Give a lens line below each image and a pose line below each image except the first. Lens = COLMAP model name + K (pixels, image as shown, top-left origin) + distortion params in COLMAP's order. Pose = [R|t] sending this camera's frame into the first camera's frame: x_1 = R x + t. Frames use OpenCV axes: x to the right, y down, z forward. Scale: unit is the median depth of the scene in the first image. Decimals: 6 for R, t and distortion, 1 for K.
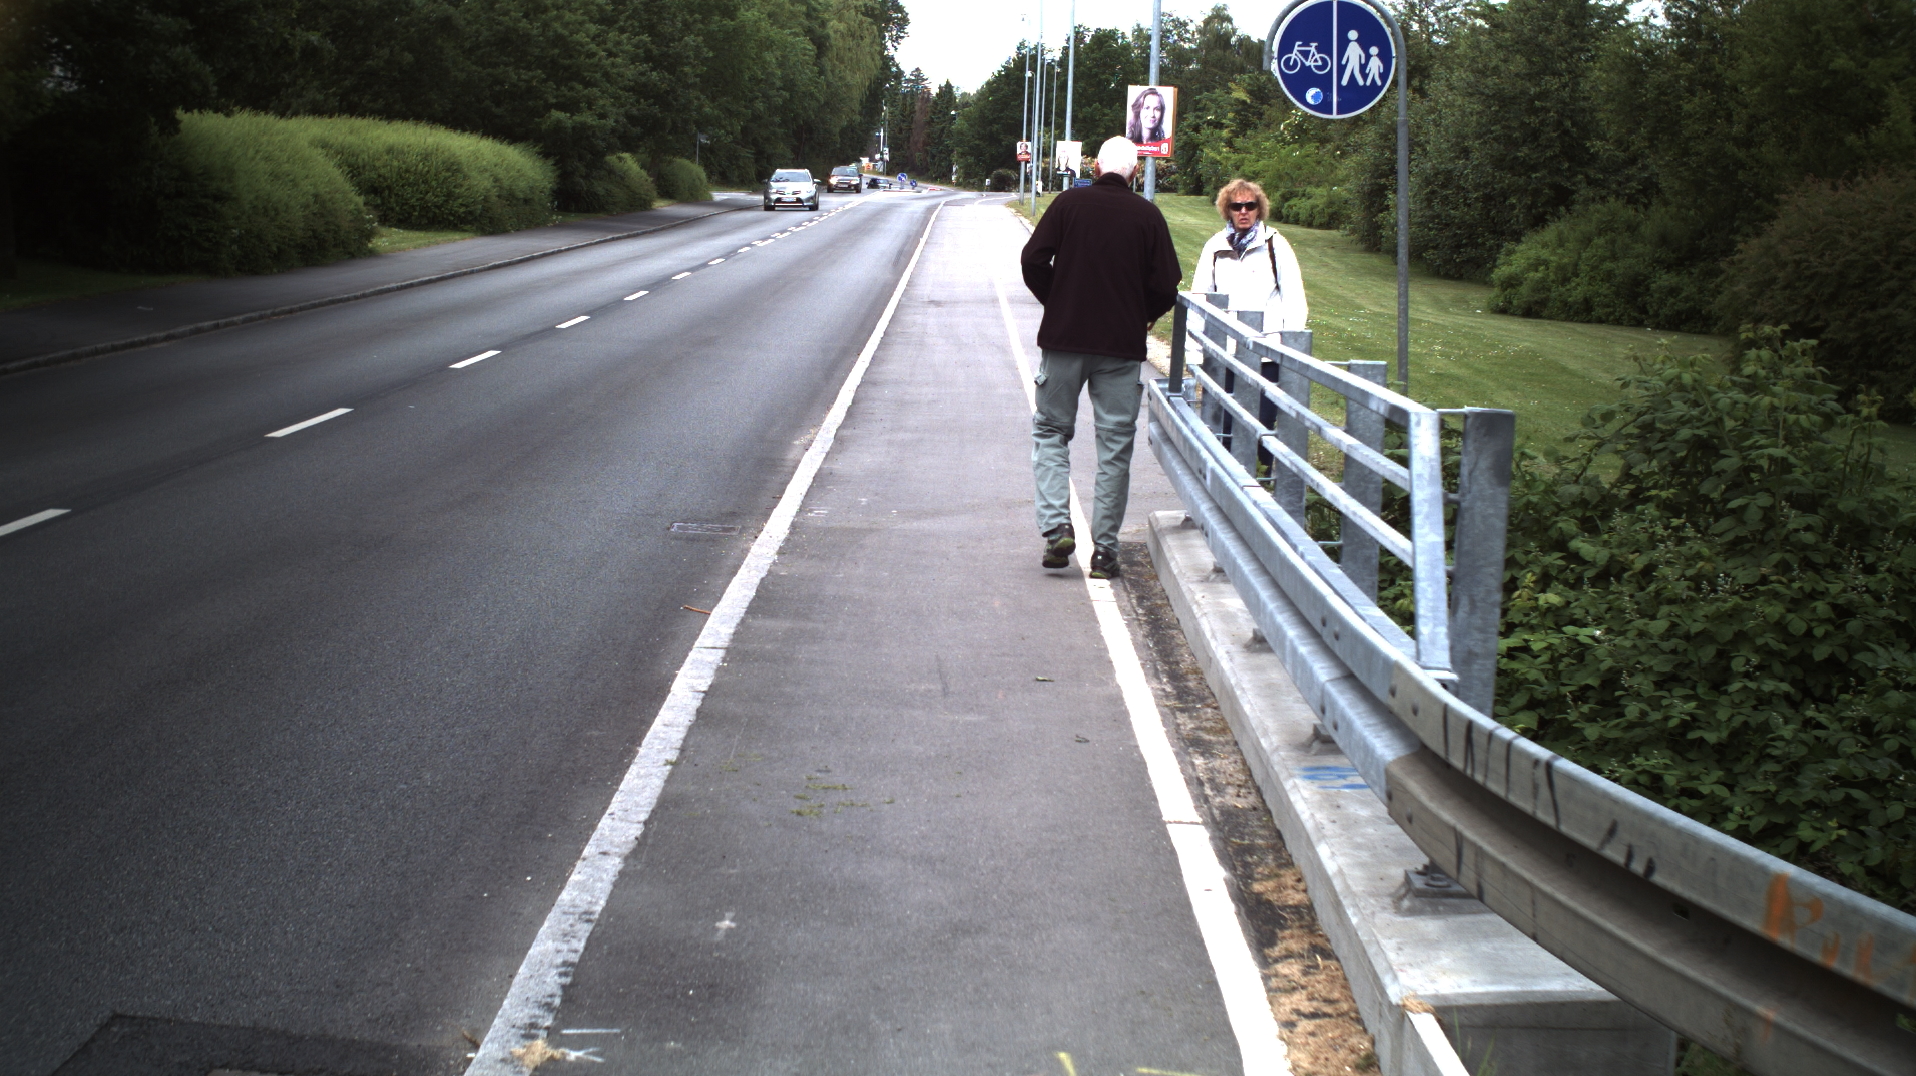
lens RADIAL K [[3531.1, 0, 958.0], [0, 3531.1, 538.0], [0, 0, 1]] dist [-0.288563, 0.505277]
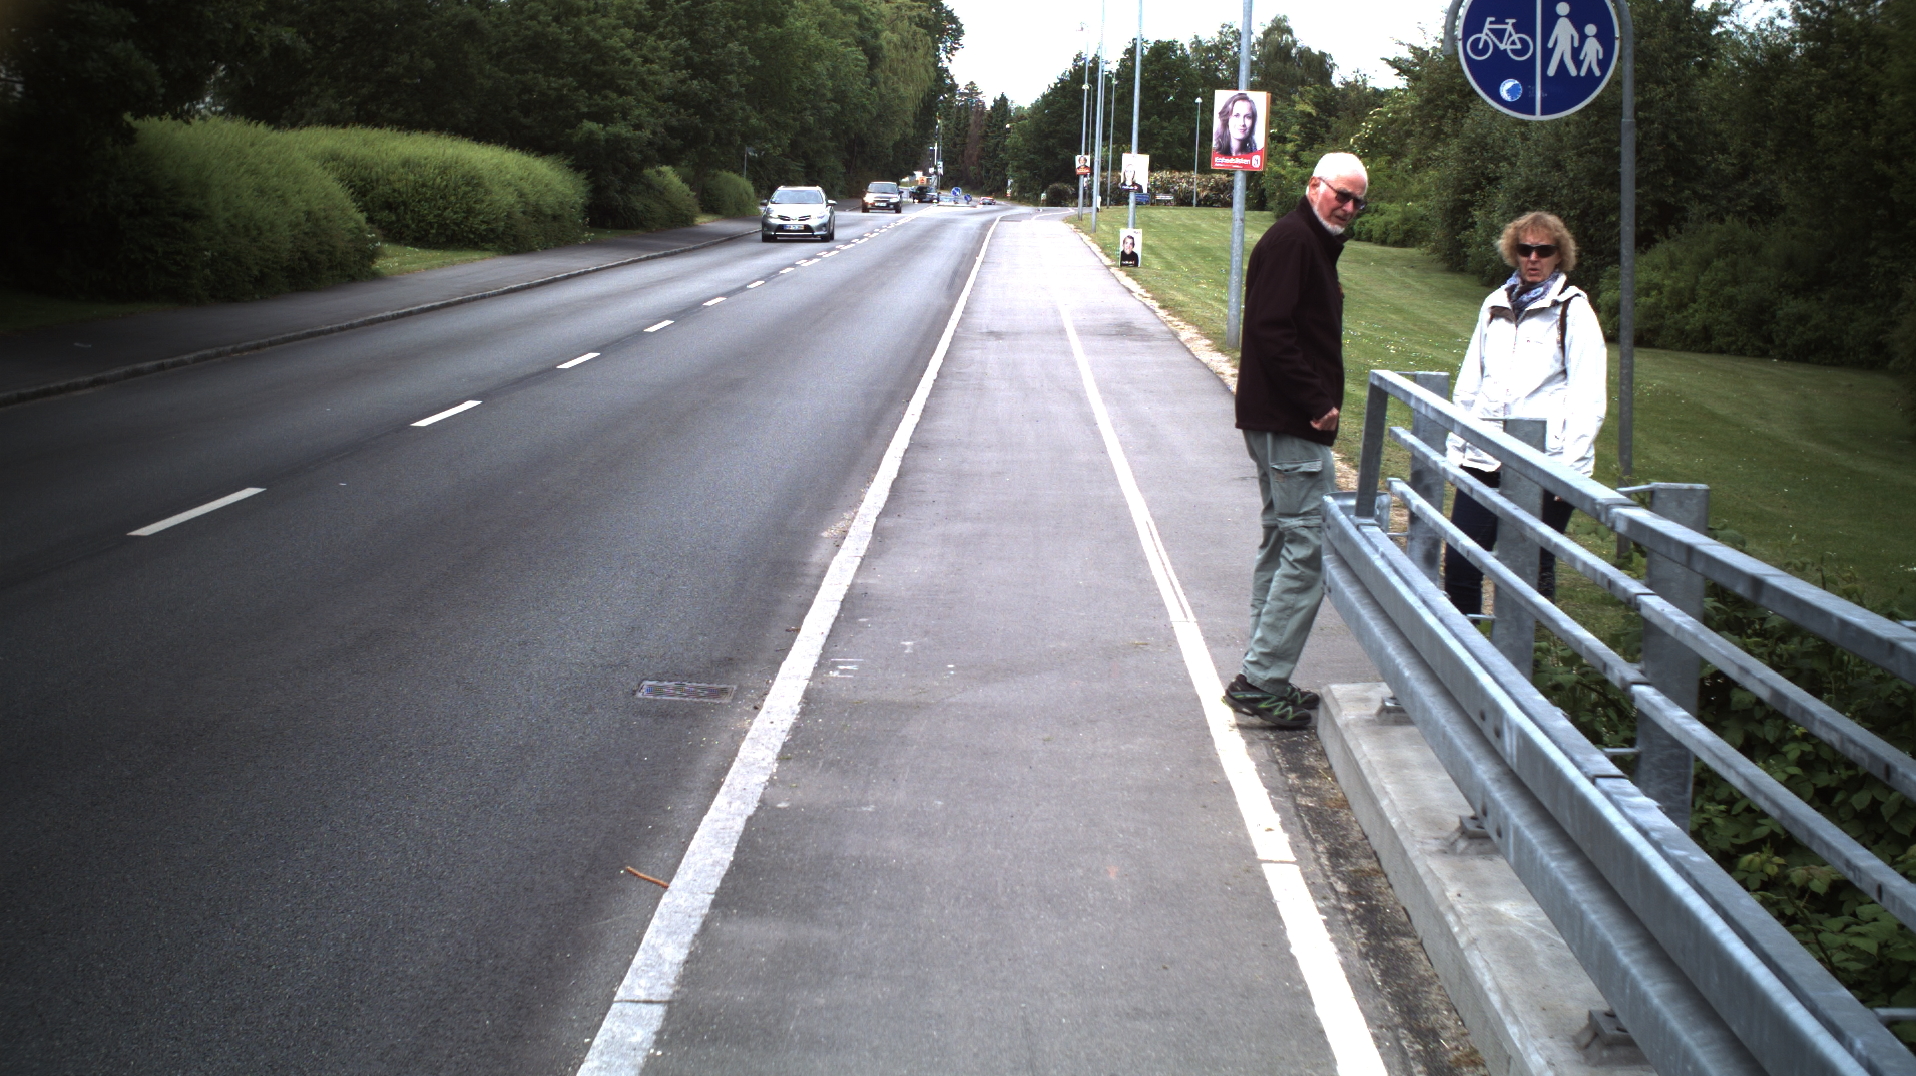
lens RADIAL K [[3531.1, 0, 958.0], [0, 3531.1, 538.0], [0, 0, 1]] dist [-0.288563, 0.505277]
pose [[0.999884, 0.001830, -0.015142, -0.001481], [-0.001890, 0.999991, -0.003926, -0.007752], [0.015135, 0.003954, 0.999878, 0.072083]]
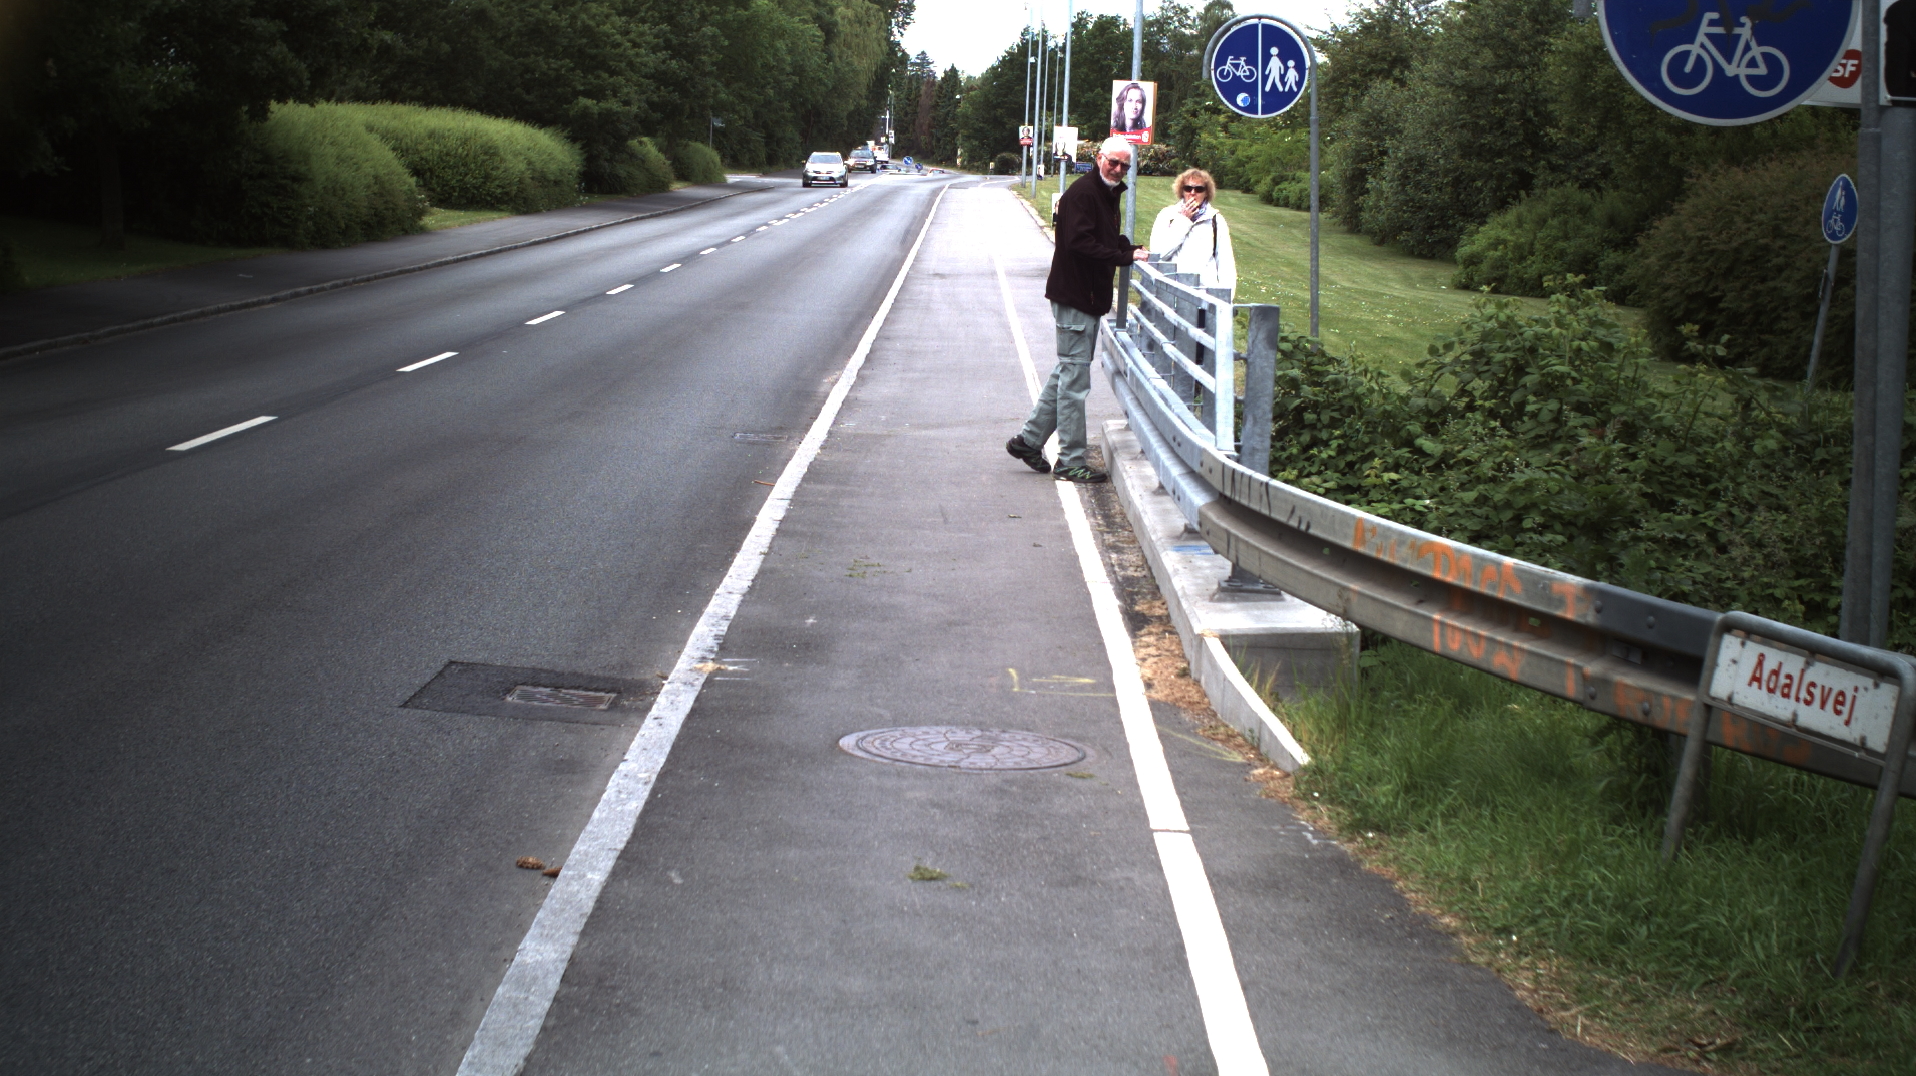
lens RADIAL K [[3531.1, 0, 958.0], [0, 3531.1, 538.0], [0, 0, 1]] dist [-0.288563, 0.505277]
pose [[0.999995, 0.002798, -0.001138, 0.000519], [-0.002793, 0.999985, 0.004796, 0.006978], [0.001152, -0.004793, 0.999988, -0.071956]]
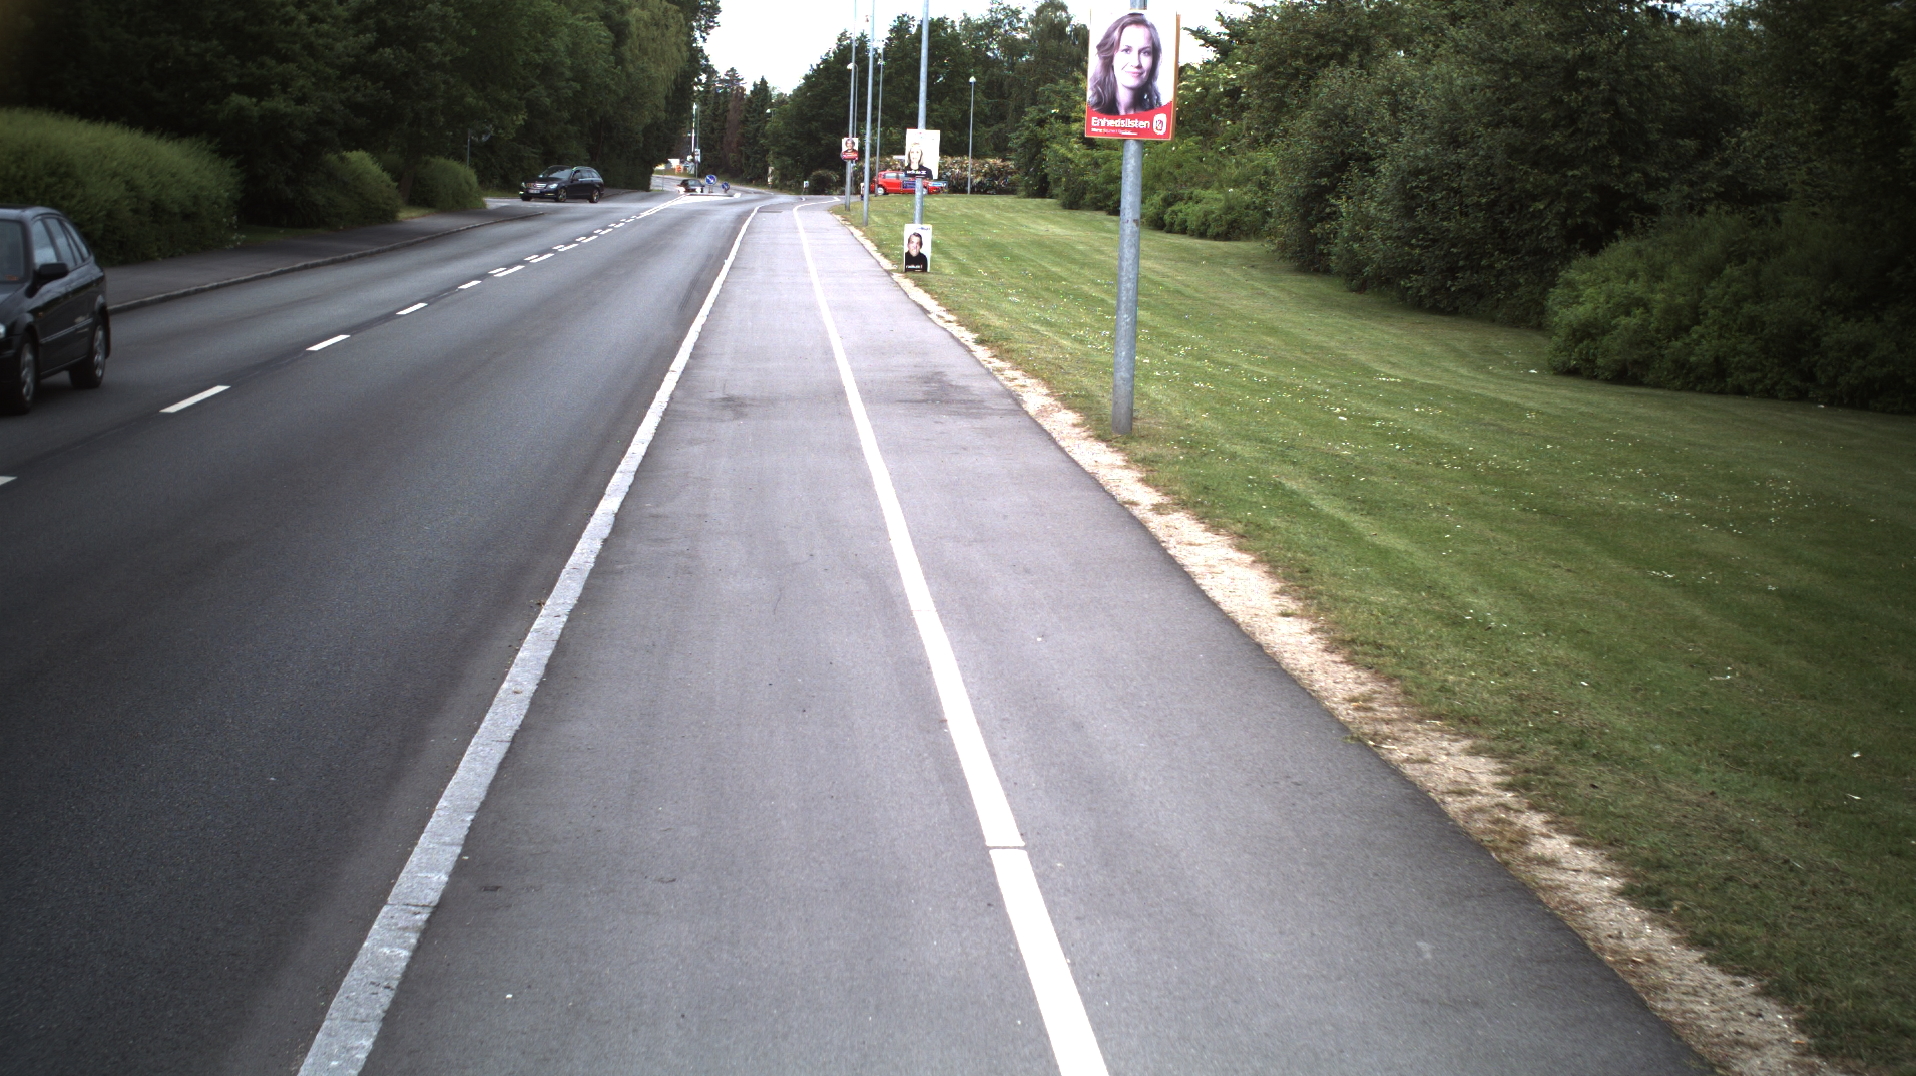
lens RADIAL K [[3531.1, 0, 958.0], [0, 3531.1, 538.0], [0, 0, 1]] dist [-0.288563, 0.505277]
pose [[0.998647, -0.008312, 0.051342, 0.000103], [0.008329, 0.999965, -0.000129, -0.029669], [-0.051339, 0.000557, 0.998681, 0.288151]]
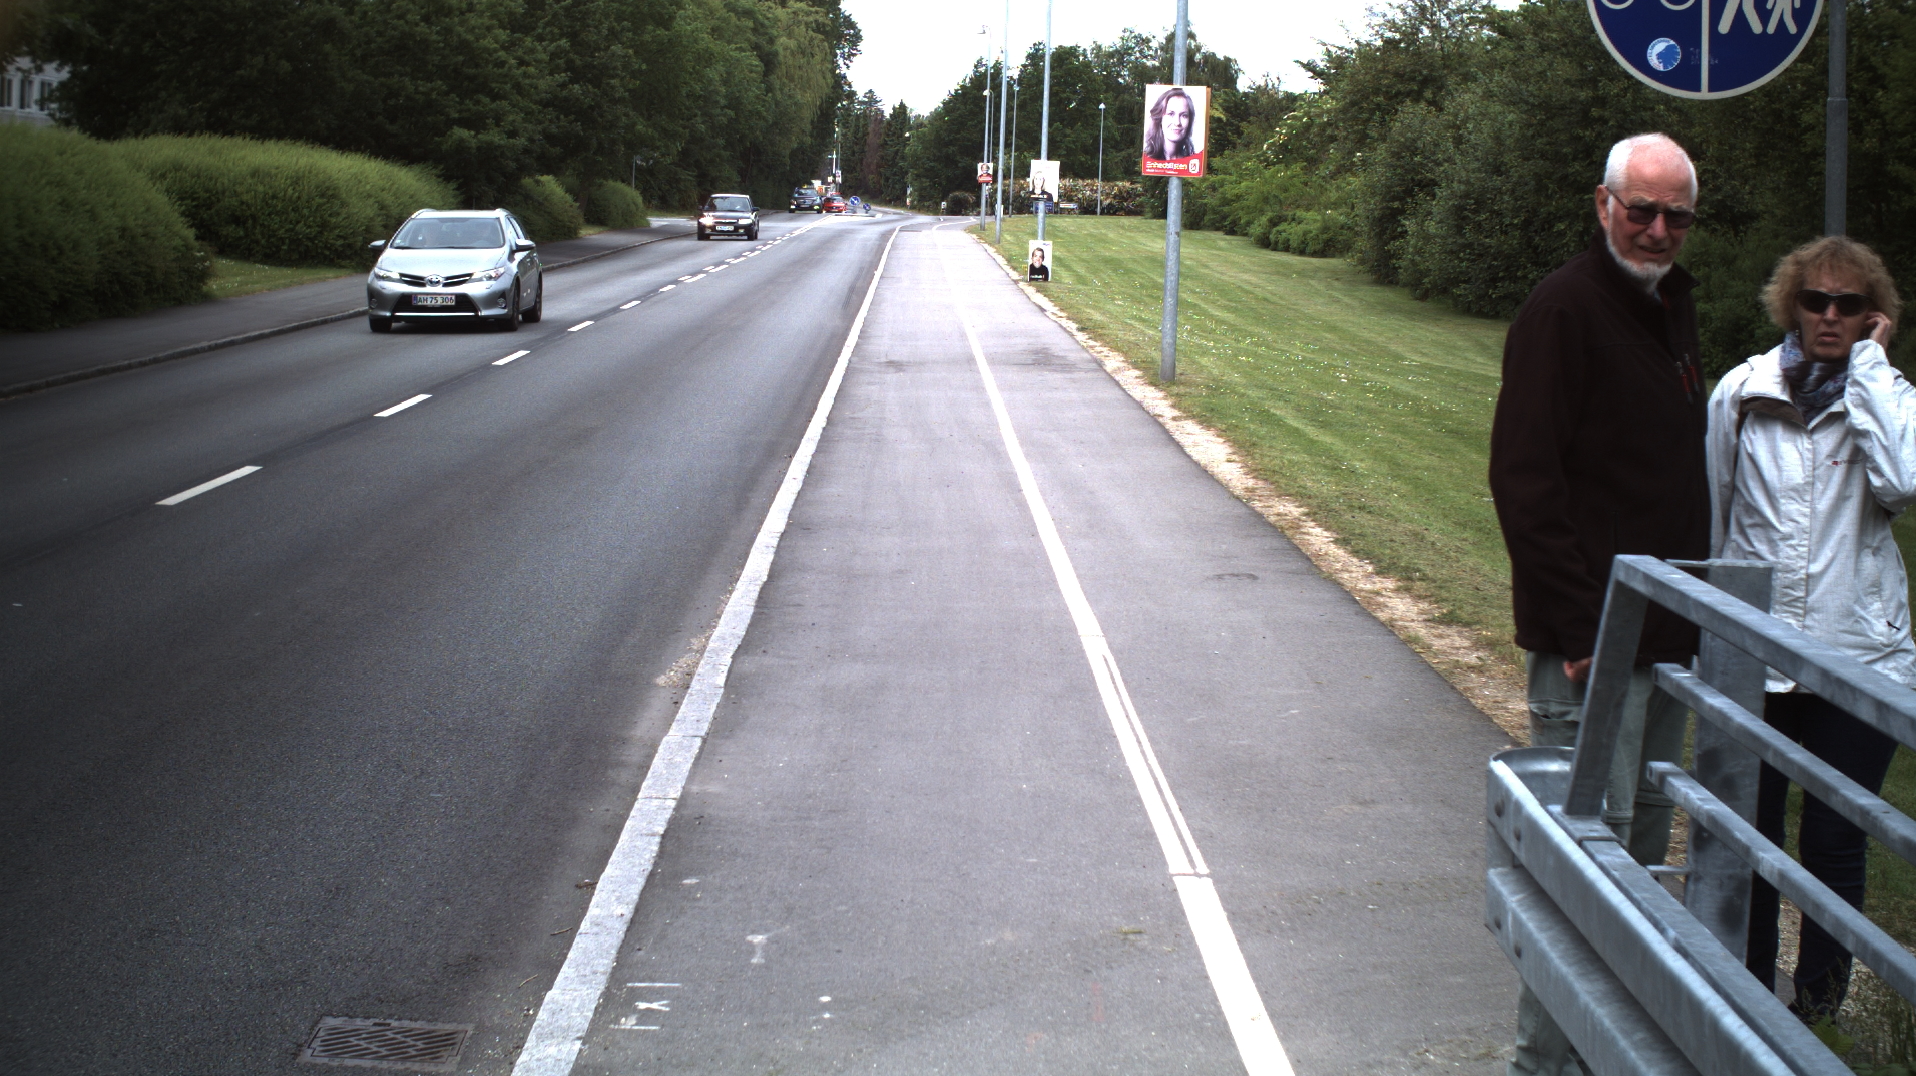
lens RADIAL K [[3531.1, 0, 958.0], [0, 3531.1, 538.0], [0, 0, 1]] dist [-0.288563, 0.505277]
pose [[0.999910, -0.003598, 0.012905, -0.001814], [0.003679, 0.999973, -0.006306, -0.015414], [-0.012882, 0.006353, 0.999897, 0.143962]]
